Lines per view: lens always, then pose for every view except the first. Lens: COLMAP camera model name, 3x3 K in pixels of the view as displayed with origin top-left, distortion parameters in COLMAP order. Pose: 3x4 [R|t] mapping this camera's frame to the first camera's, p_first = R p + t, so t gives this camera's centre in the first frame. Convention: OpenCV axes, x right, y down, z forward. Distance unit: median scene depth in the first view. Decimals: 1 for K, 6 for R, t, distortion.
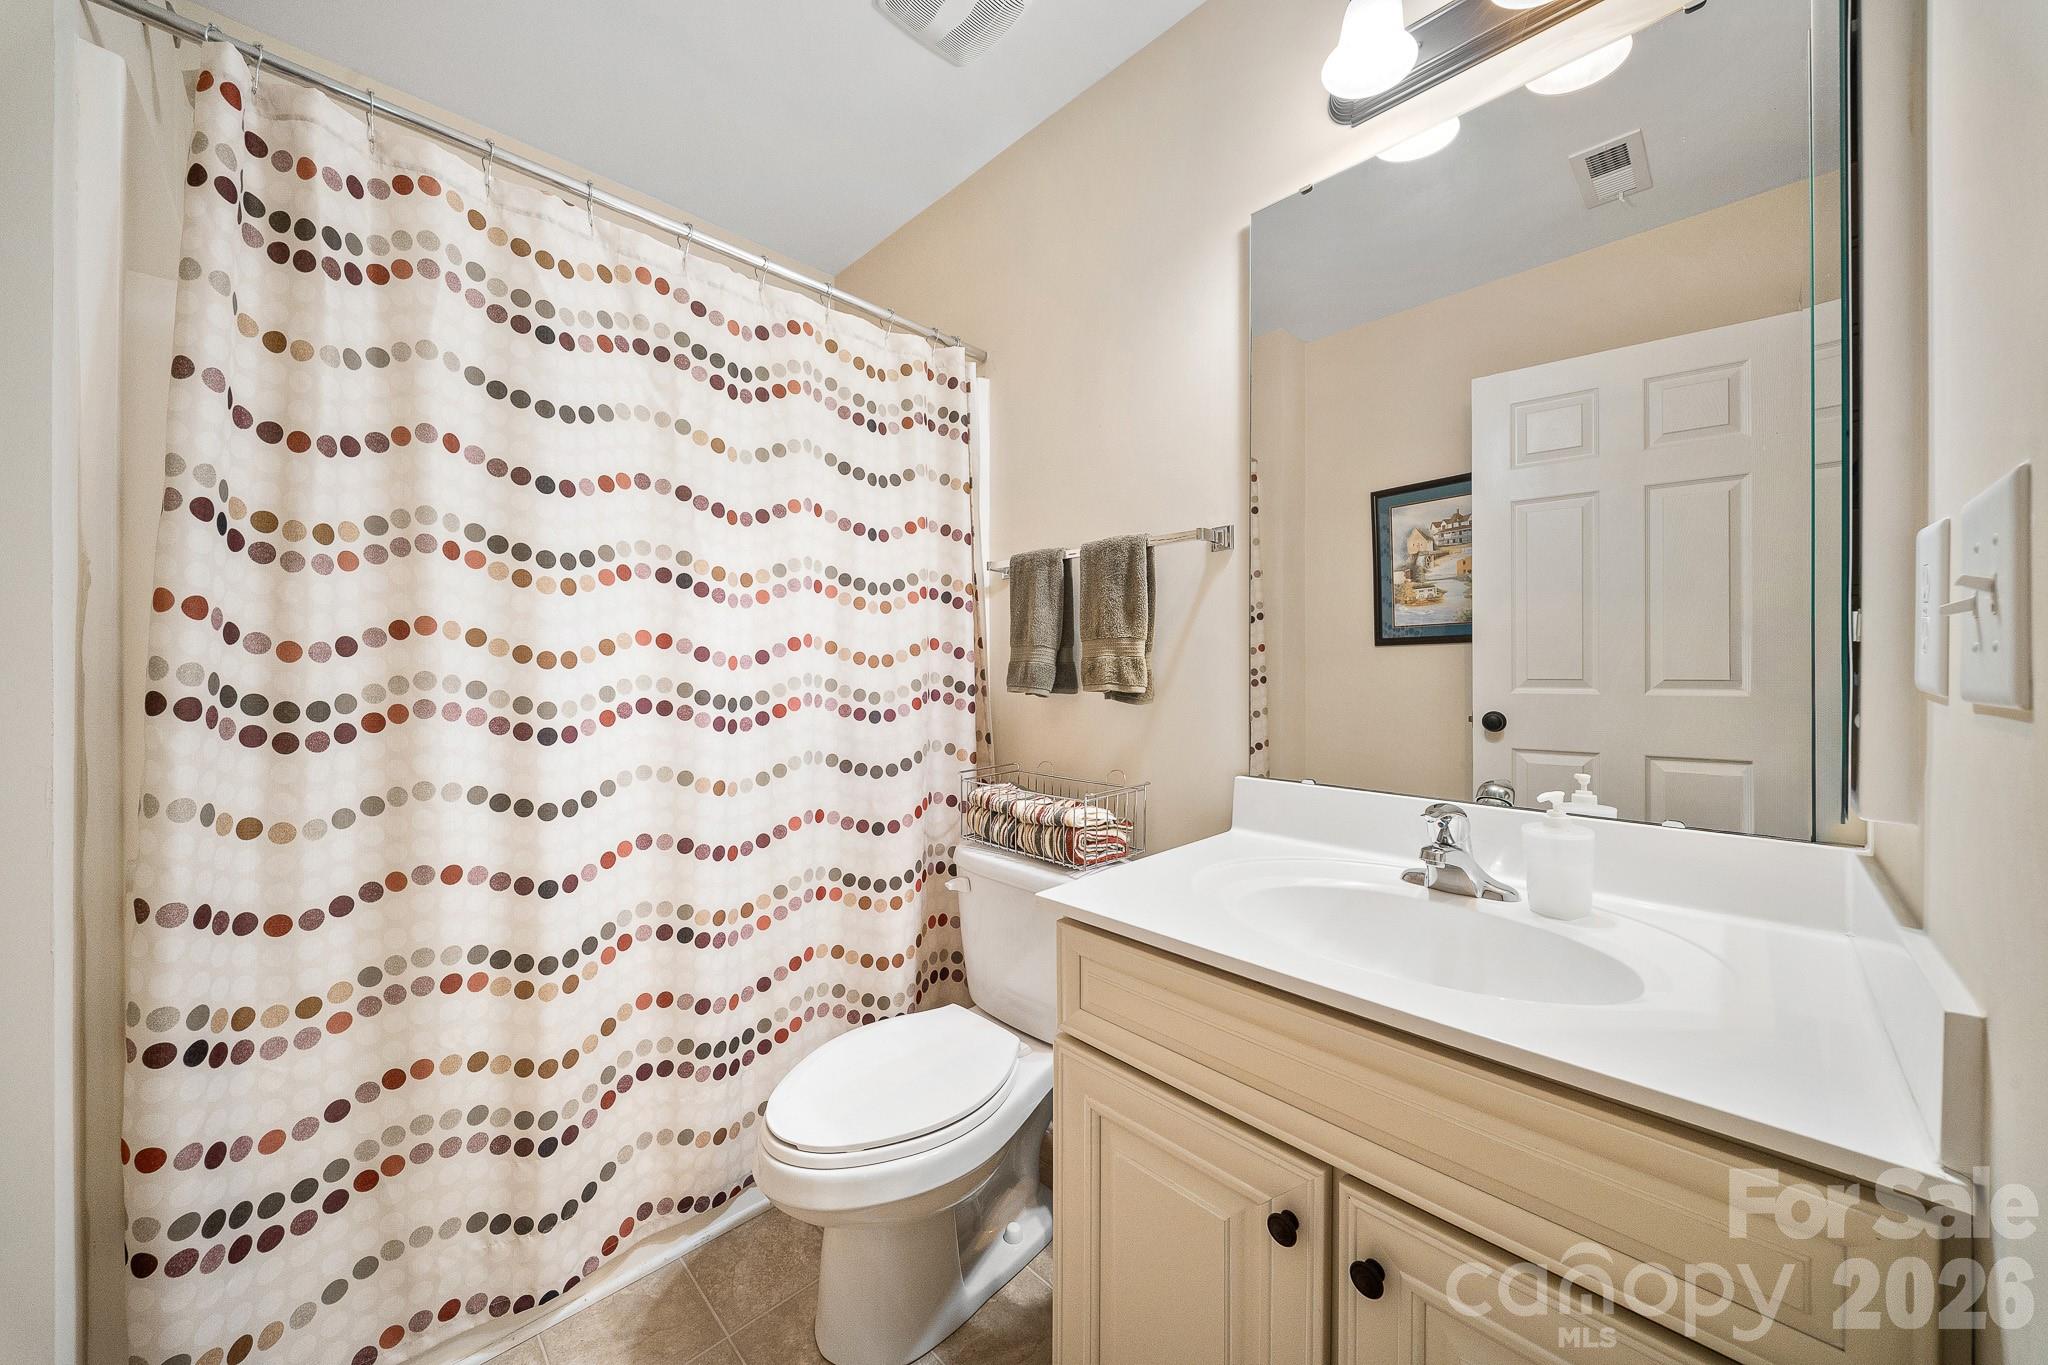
lens RADIAL K [[722.7, 0, 1028.7], [0, 722.7, 666.4], [0, 0, 1]] dist [-0.005031, -0.000839]
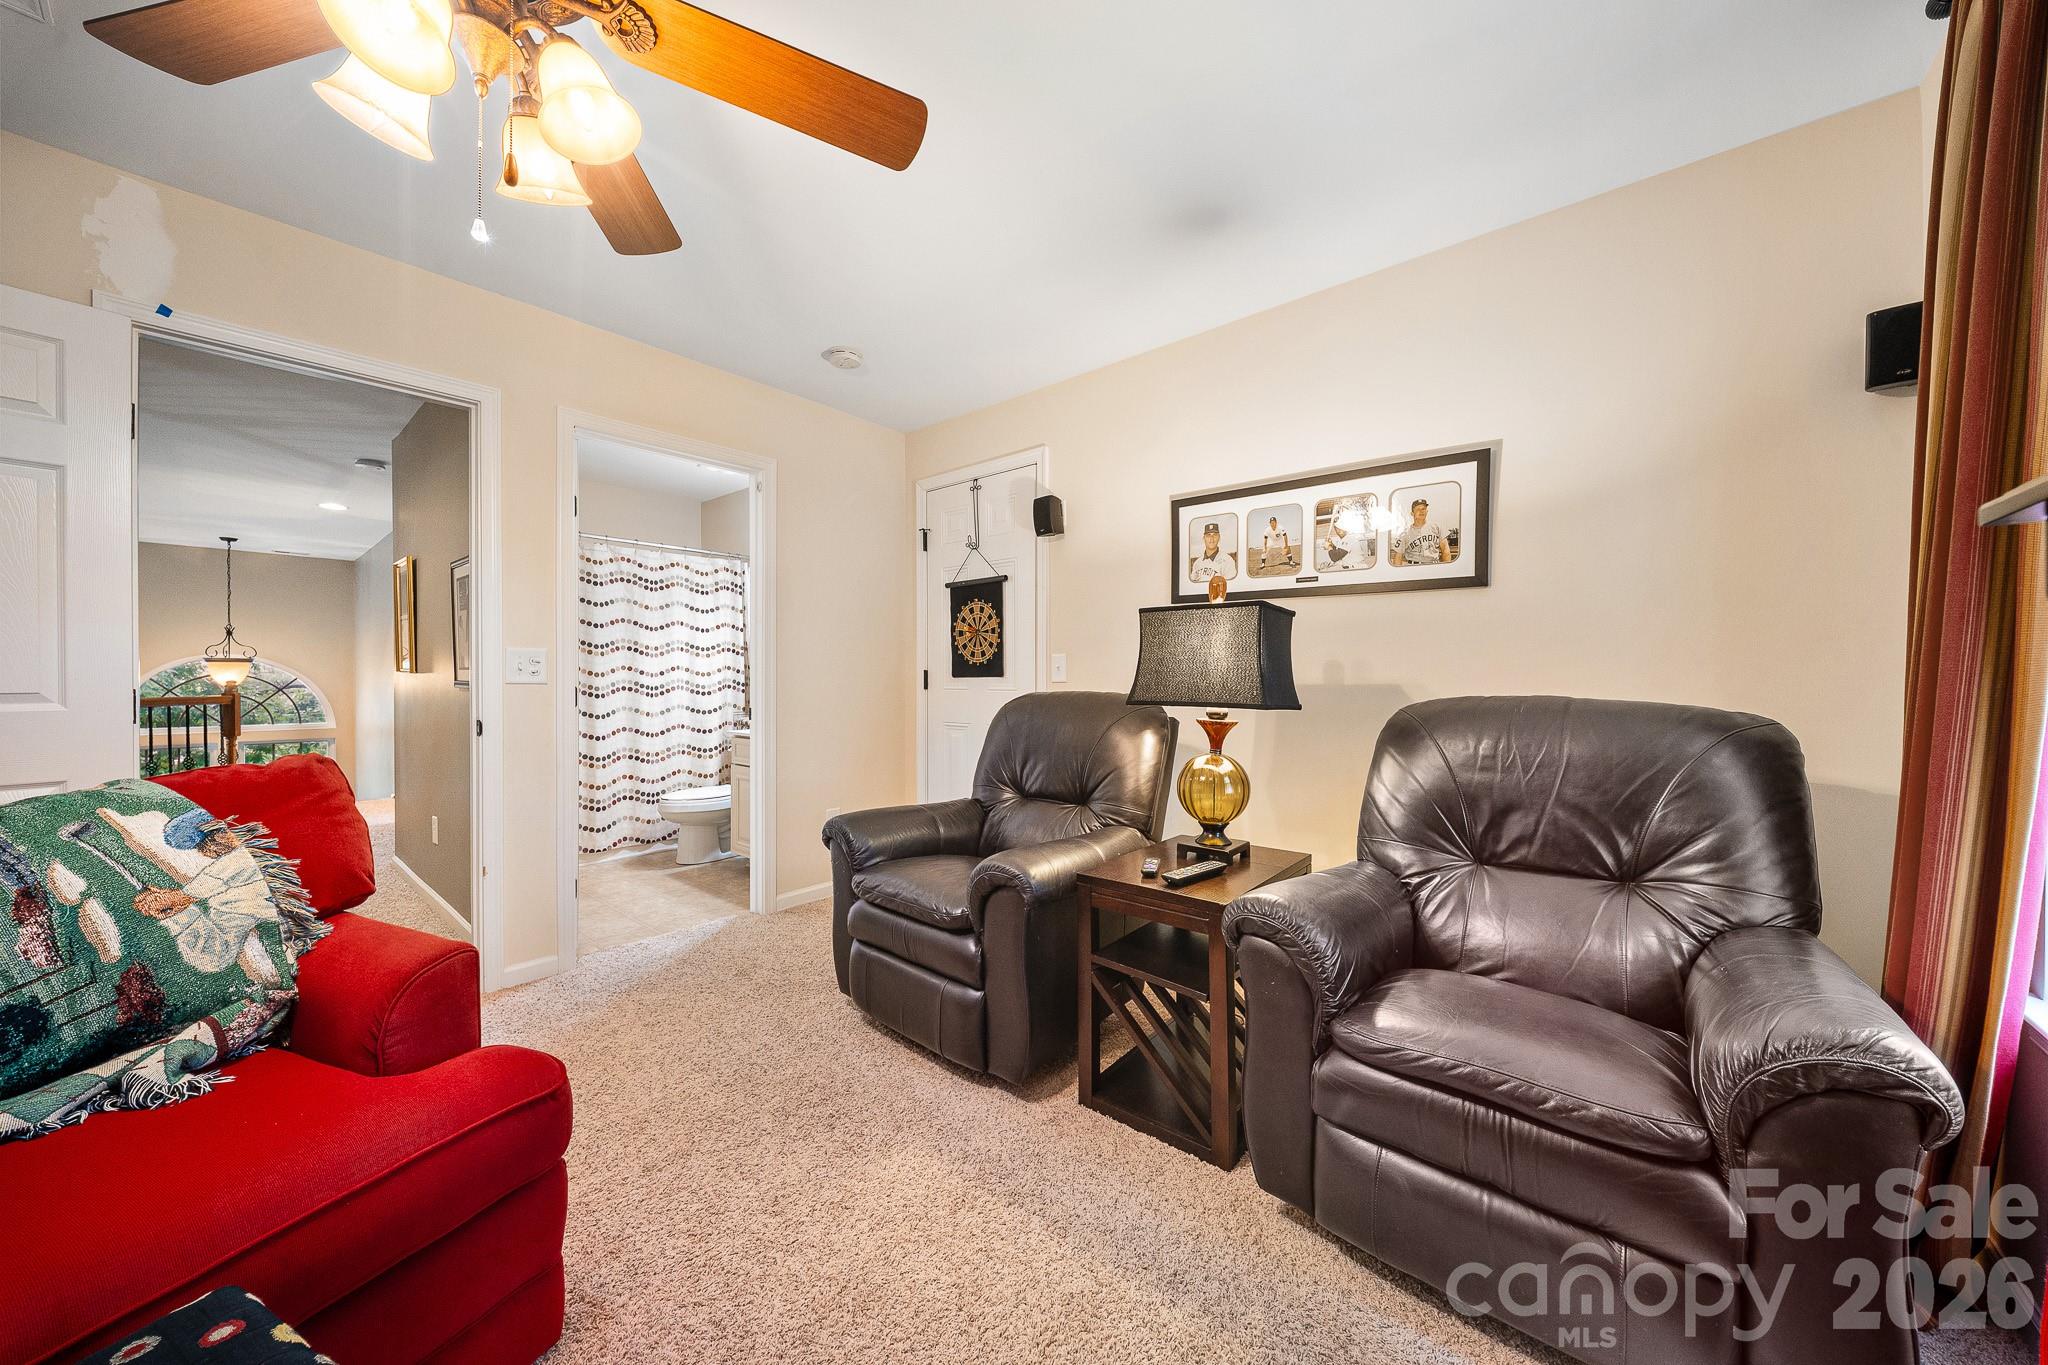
lens RADIAL K [[722.7, 0, 1029.8], [0, 722.7, 679.2], [0, 0, 1]] dist [-0.005031, -0.000839]
pose [[0.998426, -0.001862, 0.056060, 1.098669], [0.001417, 0.999967, 0.007970, -0.010959], [-0.056073, -0.007878, 0.998396, -2.320205]]
